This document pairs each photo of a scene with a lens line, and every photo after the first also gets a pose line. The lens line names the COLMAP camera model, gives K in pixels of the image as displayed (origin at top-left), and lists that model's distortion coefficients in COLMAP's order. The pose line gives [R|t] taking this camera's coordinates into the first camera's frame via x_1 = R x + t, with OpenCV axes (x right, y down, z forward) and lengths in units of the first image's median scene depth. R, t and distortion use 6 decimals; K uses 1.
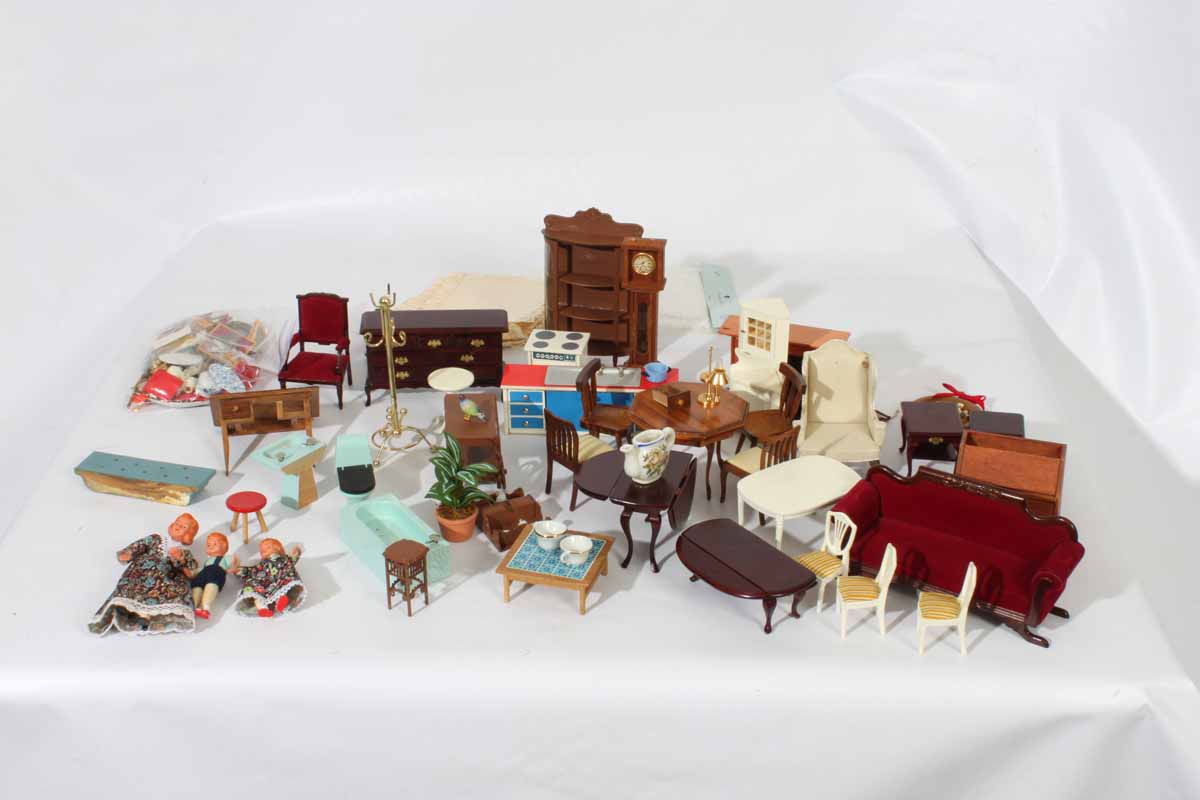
lens RADIAL K [[1562.0, 0, 600.8], [0, 1562.0, 397.5], [0, 0, 1]] dist [-0.052047, 0.000000]
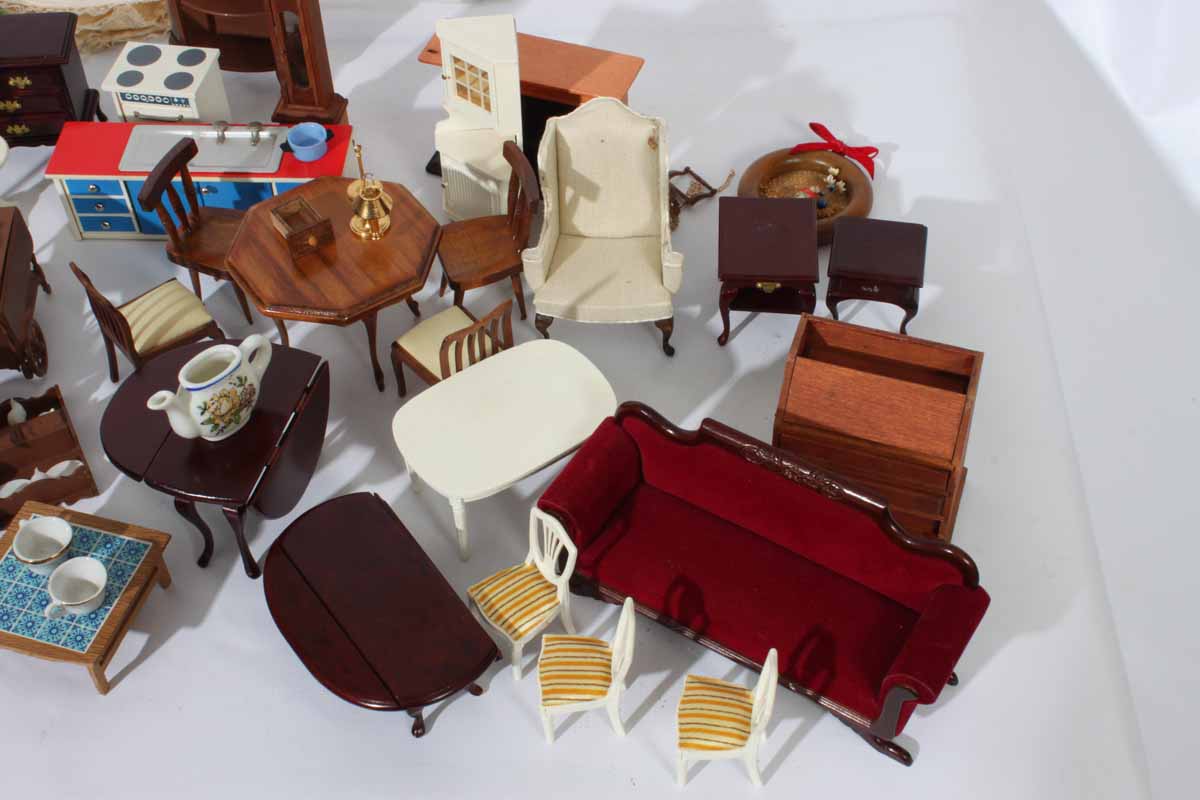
lens RADIAL K [[1562.0, 0, 597.9], [0, 1562.0, 401.9], [0, 0, 1]] dist [-0.052047, 0.000000]
pose [[0.999767, -0.021255, -0.003729, 0.153233], [0.021145, 0.930374, 0.366003, -0.145121], [-0.004310, -0.365996, 0.930606, 0.447204]]
